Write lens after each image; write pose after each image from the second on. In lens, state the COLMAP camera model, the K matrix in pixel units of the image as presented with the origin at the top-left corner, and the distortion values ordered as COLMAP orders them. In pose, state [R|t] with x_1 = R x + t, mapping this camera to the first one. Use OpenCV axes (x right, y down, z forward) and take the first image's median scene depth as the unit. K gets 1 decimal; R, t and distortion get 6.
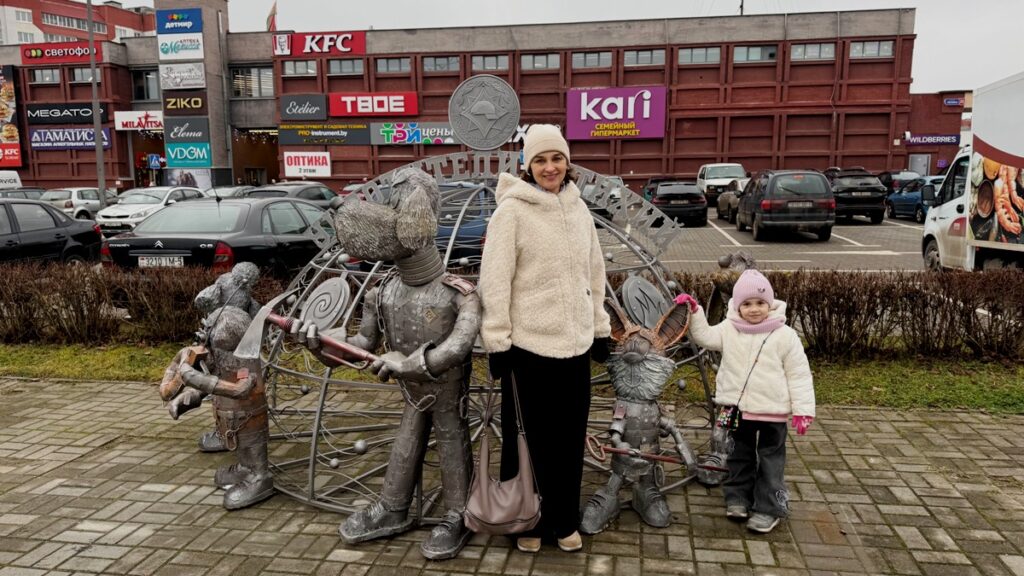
lens RADIAL K [[724.6, 0, 510.8], [0, 724.6, 288.3], [0, 0, 1]] dist [0.059009, -0.078418]
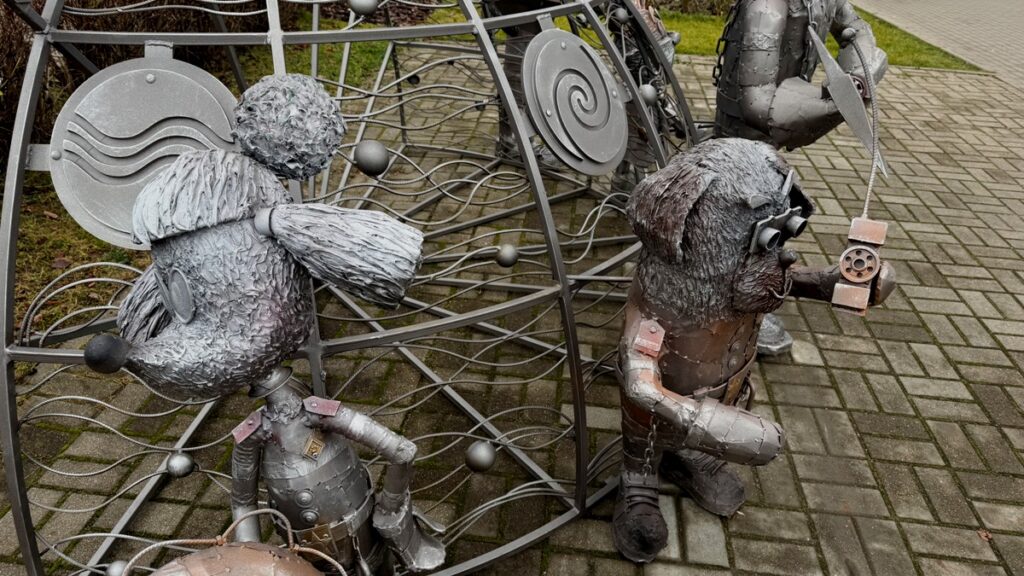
lens RADIAL K [[719.3, 0, 514.7], [0, 719.3, 293.1], [0, 0, 1]] dist [0.058812, -0.076888]
pose [[-0.067408, -0.491719, 0.868141, -0.544798], [0.102381, 0.862118, 0.496257, -0.075783], [-0.992459, 0.122333, -0.007771, 0.827107]]
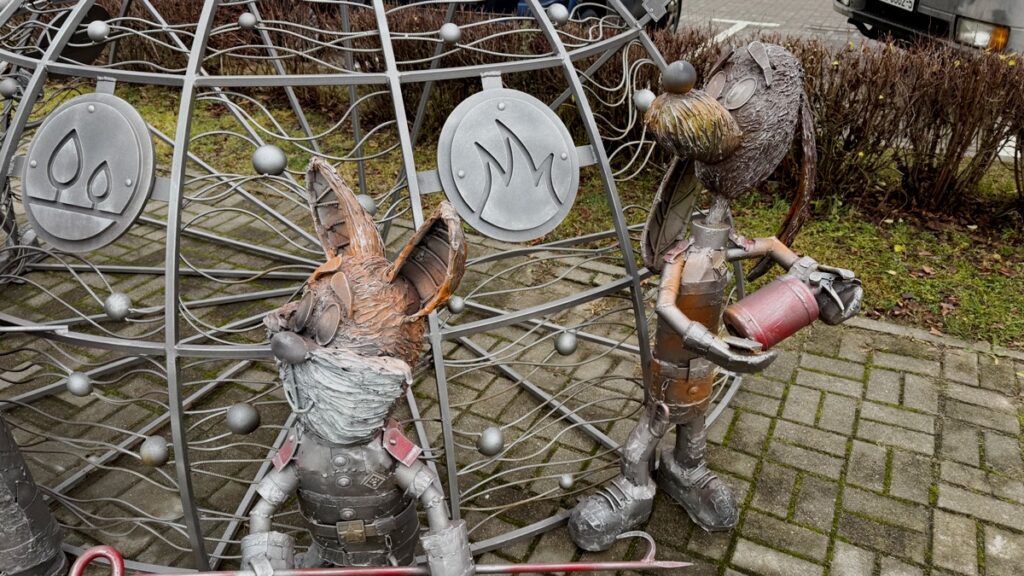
lens RADIAL K [[692.0, 0, 512.0], [0, 692.0, 288.0], [0, 0, 1]] dist [0.061900, -0.062918]
pose [[0.955633, 0.152439, -0.252048, 0.239386], [-0.053076, 0.930782, 0.361701, -0.045350], [0.289739, -0.332276, 0.897577, 0.470280]]
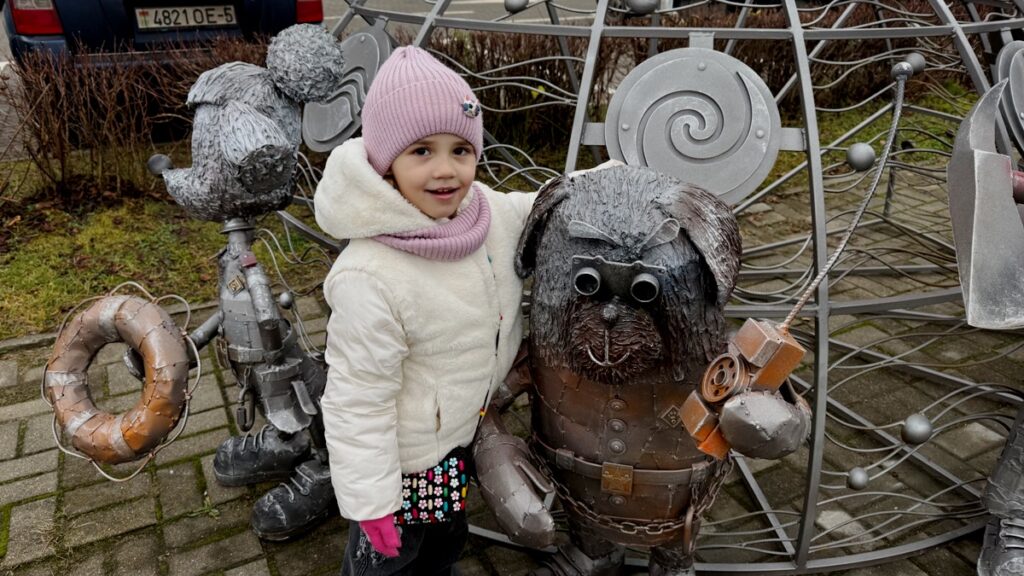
lens RADIAL K [[724.6, 0, 510.8], [0, 724.6, 288.3], [0, 0, 1]] dist [0.059009, -0.078418]
pose [[0.789051, -0.251909, 0.560304, -0.451760], [0.067212, 0.941985, 0.328858, -0.022814], [-0.610640, -0.221826, 0.760205, 0.581418]]
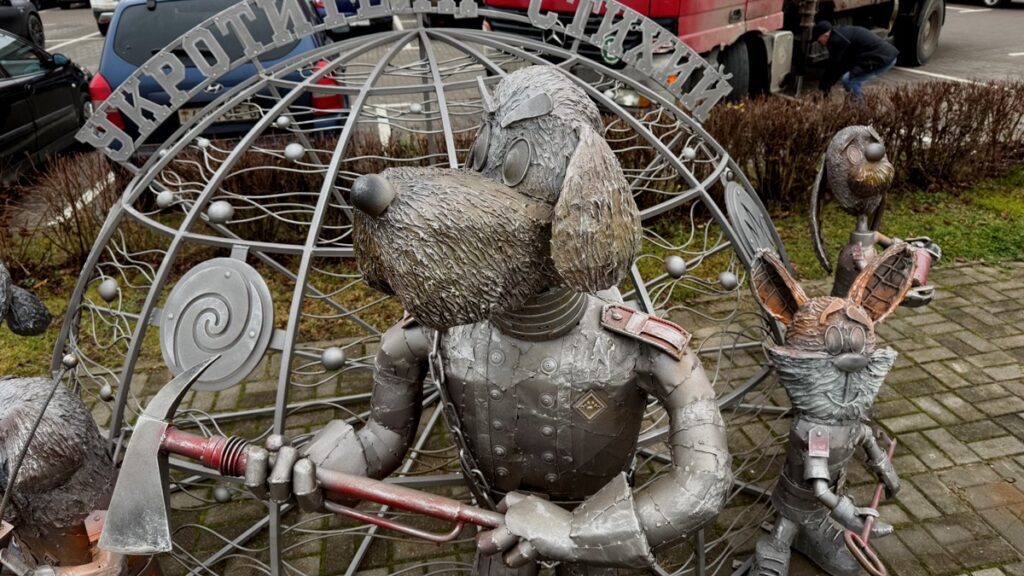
lens RADIAL K [[723.3, 0, 512.0], [0, 723.3, 288.0], [0, 0, 1]] dist [0.062330, -0.107236]
pose [[0.933552, -0.169024, 0.316089, -0.172699], [0.074326, 0.953954, 0.290597, -0.099999], [-0.350652, -0.247794, 0.903128, 0.378197]]
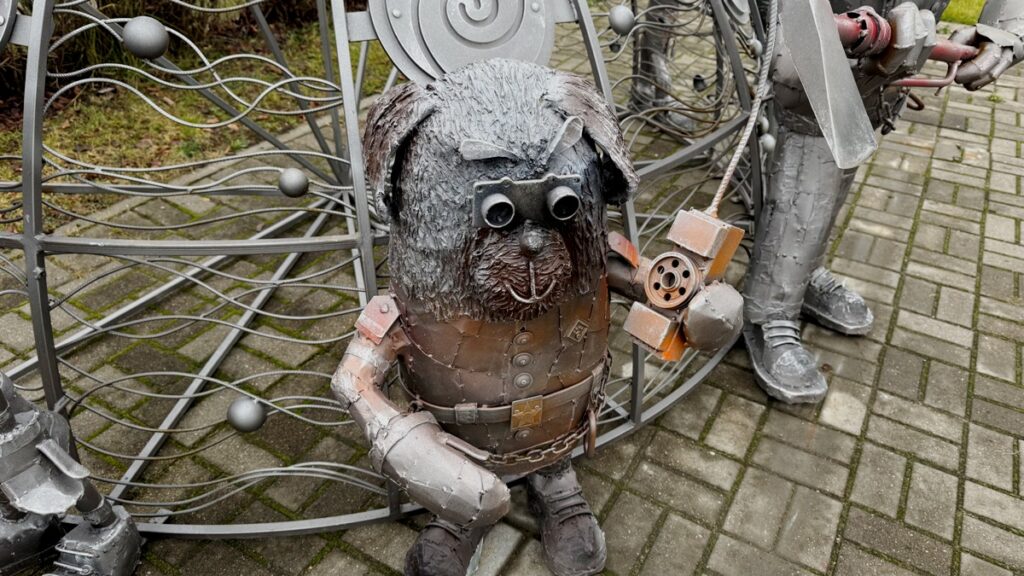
lens RADIAL K [[719.3, 0, 514.7], [0, 719.3, 293.1], [0, 0, 1]] dist [0.058812, -0.076888]
pose [[0.340868, -0.505212, 0.792824, -0.461222], [0.093716, 0.857390, 0.506063, -0.023981], [-0.935428, -0.098200, 0.339603, 0.665478]]
